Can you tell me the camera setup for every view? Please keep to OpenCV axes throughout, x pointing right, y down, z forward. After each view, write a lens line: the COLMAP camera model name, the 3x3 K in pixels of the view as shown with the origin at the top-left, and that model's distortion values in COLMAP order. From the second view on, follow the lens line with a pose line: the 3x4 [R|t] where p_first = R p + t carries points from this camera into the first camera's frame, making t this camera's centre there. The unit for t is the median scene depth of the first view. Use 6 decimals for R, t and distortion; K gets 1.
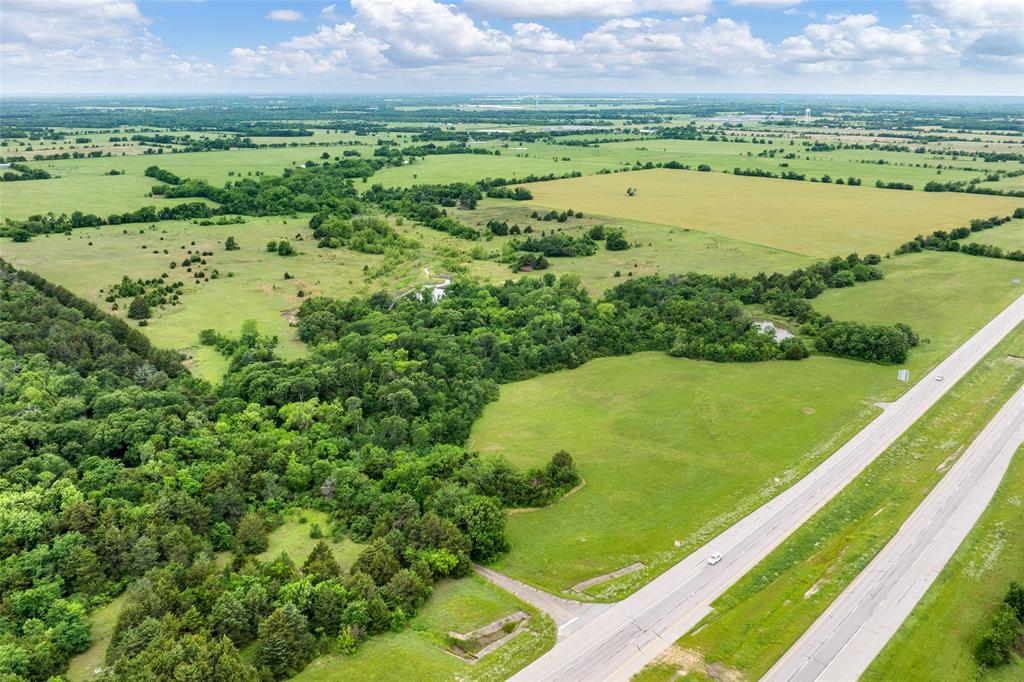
lens RADIAL K [[906.6, 0, 512.0], [0, 906.6, 341.0], [0, 0, 1]] dist [-0.009626, -0.020727]
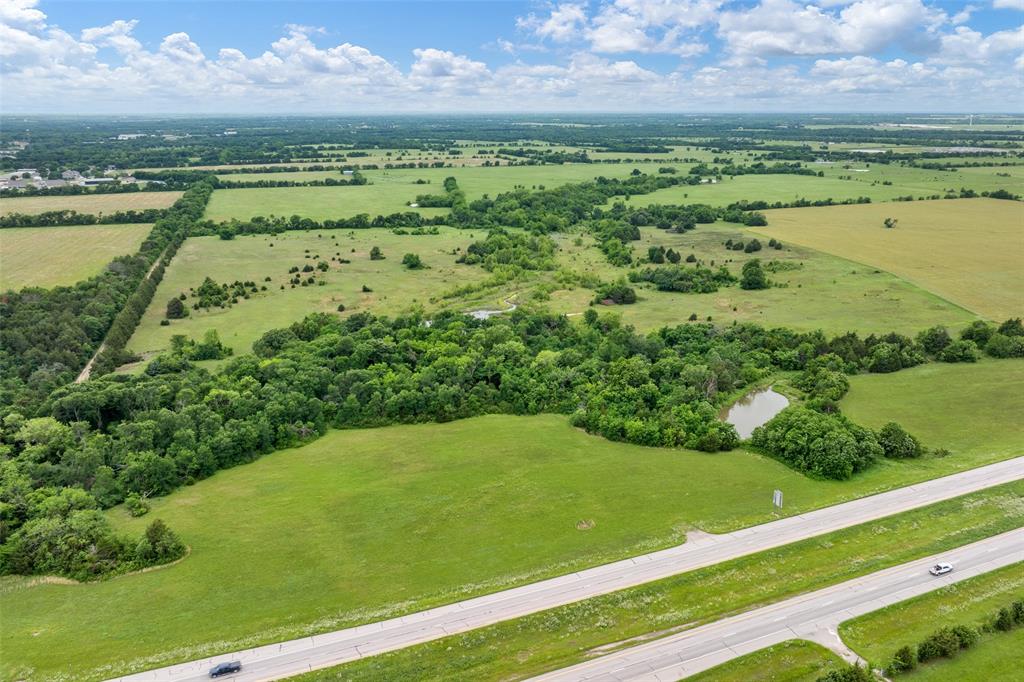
lens RADIAL K [[863.8, 0, 550.5], [0, 863.8, 339.3], [0, 0, 1]] dist [-0.016876, -0.005778]
pose [[0.909633, 0.105202, -0.401870, 0.140065], [-0.108801, 0.993966, 0.013929, -0.020871], [0.400911, 0.031054, 0.915591, 0.075711]]
